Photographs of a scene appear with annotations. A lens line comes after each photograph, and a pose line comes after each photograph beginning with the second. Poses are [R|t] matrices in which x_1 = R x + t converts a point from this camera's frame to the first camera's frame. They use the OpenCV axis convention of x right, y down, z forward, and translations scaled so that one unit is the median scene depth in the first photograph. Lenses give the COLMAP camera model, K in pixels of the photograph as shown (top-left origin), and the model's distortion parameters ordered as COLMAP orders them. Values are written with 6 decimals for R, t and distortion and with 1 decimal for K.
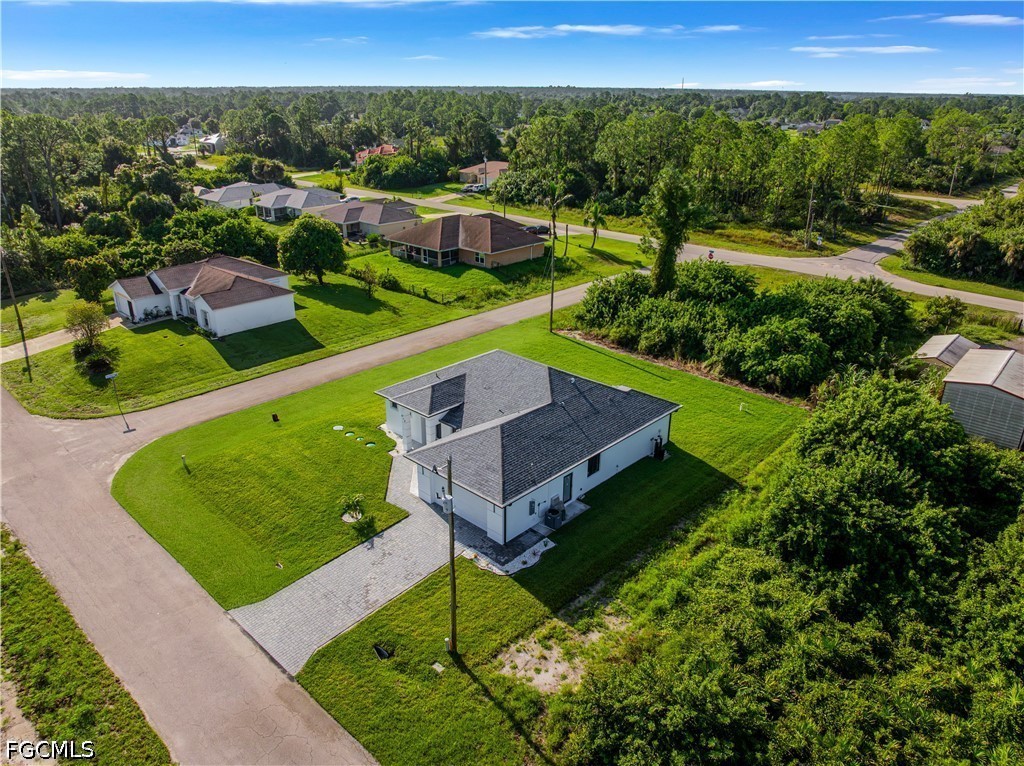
lens RADIAL K [[719.7, 0, 512.0], [0, 719.7, 383.0], [0, 0, 1]] dist [-0.044789, 0.014390]
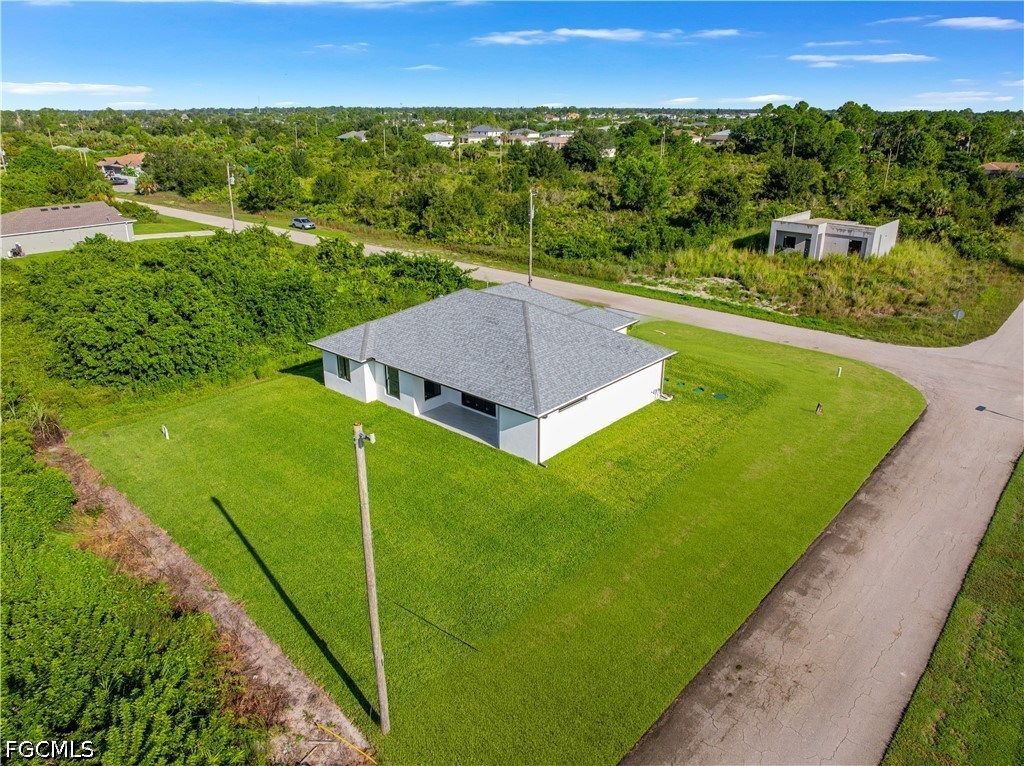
lens RADIAL K [[719.7, 0, 512.0], [0, 719.7, 383.0], [0, 0, 1]] dist [-0.044789, 0.014390]
pose [[-0.999483, 0.003780, -0.031940, 0.015768], [-0.019235, 0.725652, 0.687793, -0.391736], [0.025778, 0.688052, -0.725204, 1.224330]]
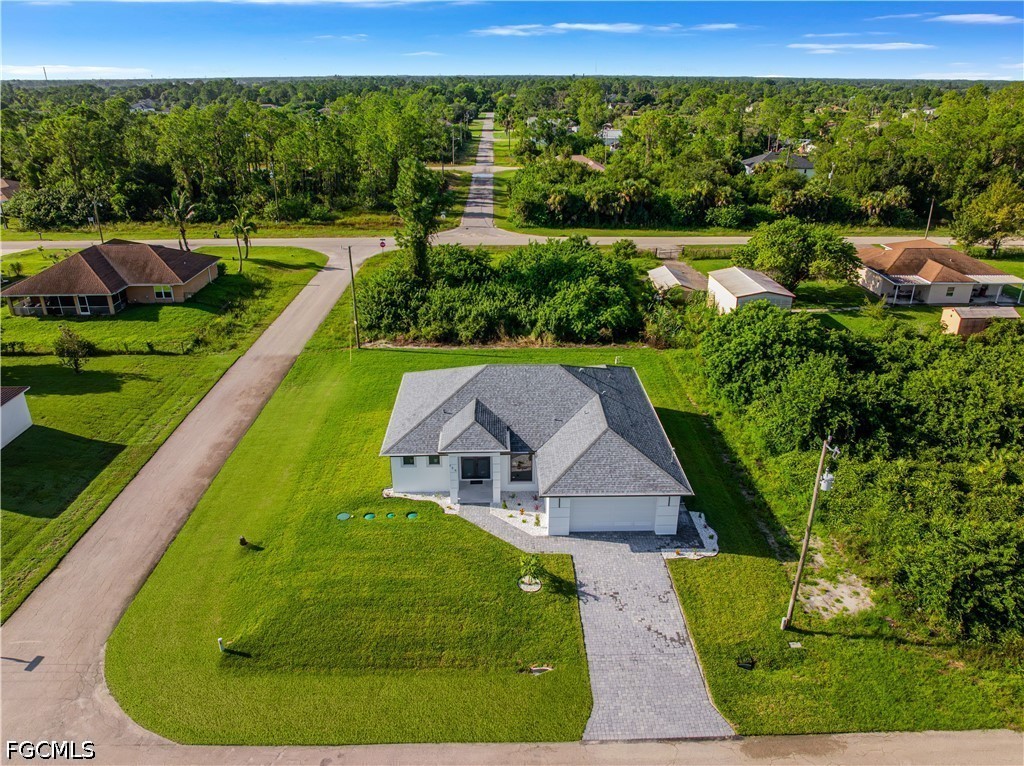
lens RADIAL K [[719.7, 0, 512.0], [0, 719.7, 383.0], [0, 0, 1]] dist [-0.044789, 0.014390]
pose [[0.711026, -0.283045, 0.643683, -0.447605], [0.272529, 0.954785, 0.118804, -0.093478], [-0.648205, 0.090950, 0.756015, 0.213584]]
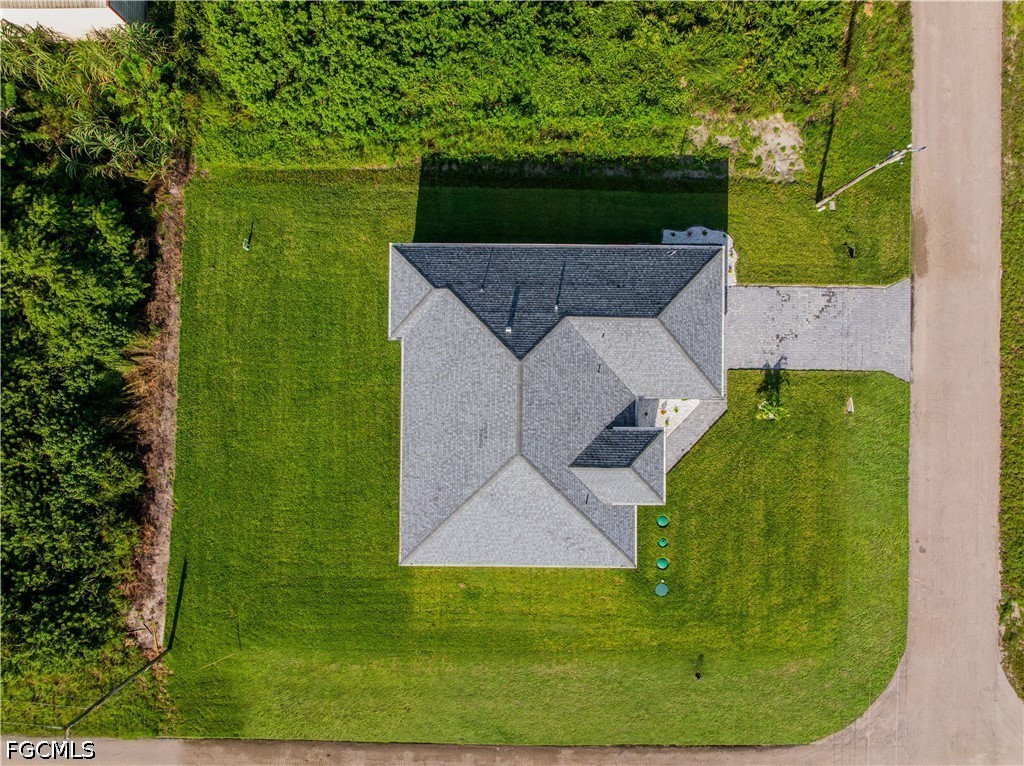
lens RADIAL K [[719.7, 0, 512.0], [0, 719.7, 383.0], [0, 0, 1]] dist [-0.044789, 0.014390]
pose [[-0.679327, -0.733835, 0.000701, 0.027283], [0.280382, -0.258672, 0.924378, -0.506099], [-0.678160, 0.628152, 0.381477, 0.521137]]
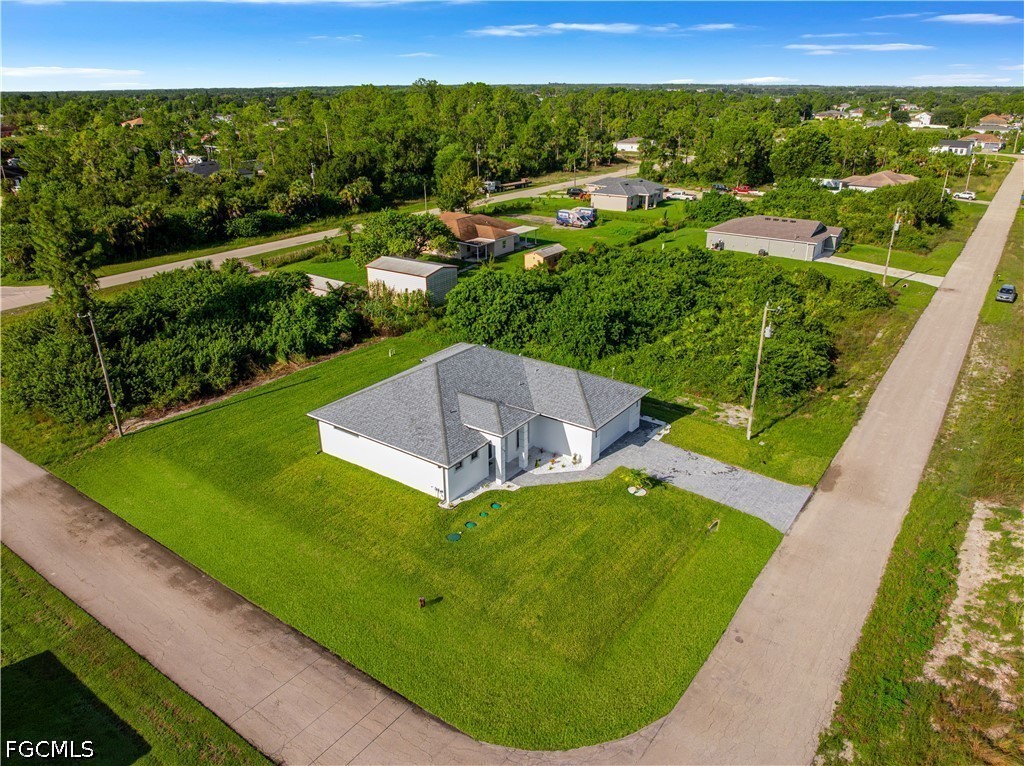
lens RADIAL K [[717.9, 0, 514.3], [0, 717.9, 391.2], [0, 0, 1]] dist [-0.043762, 0.006706]
pose [[-0.134354, -0.396188, 0.908286, -0.686038], [0.383164, 0.824532, 0.416332, -0.278685], [-0.913857, 0.403958, 0.041025, 0.659080]]
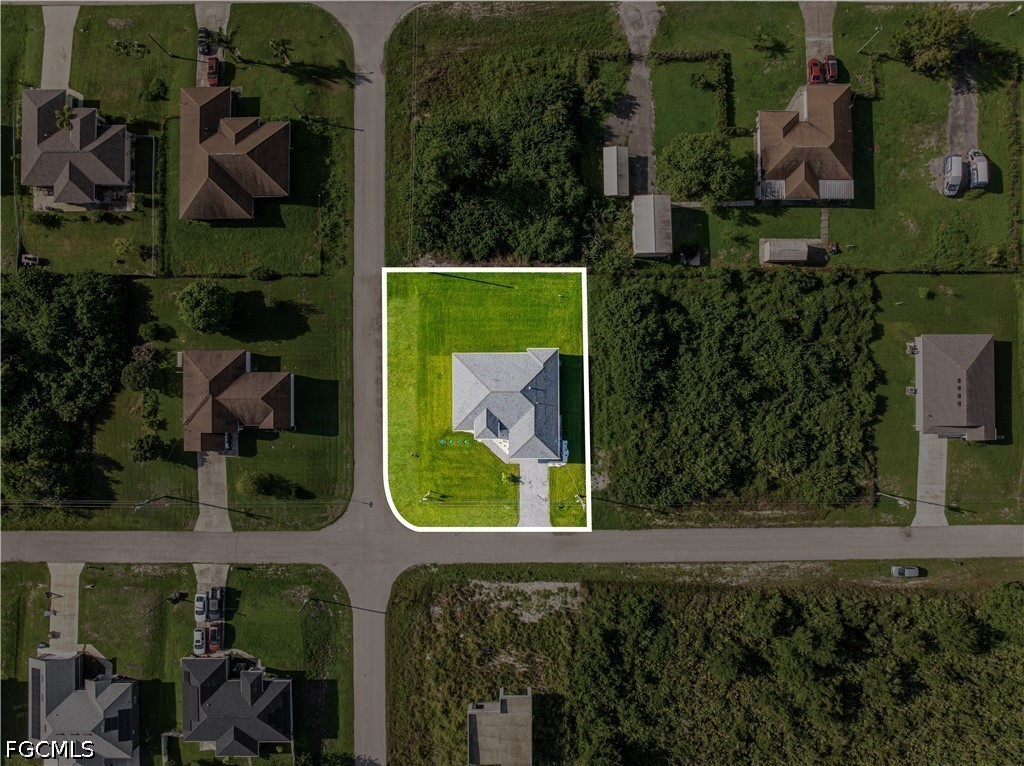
lens RADIAL K [[719.7, 0, 512.0], [0, 719.7, 383.0], [0, 0, 1]] dist [-0.044789, 0.014390]
pose [[0.723896, -0.689905, 0.002266, 0.031788], [0.266443, 0.282597, 0.921492, -1.579855], [-0.636382, -0.666461, 0.388392, 0.077524]]
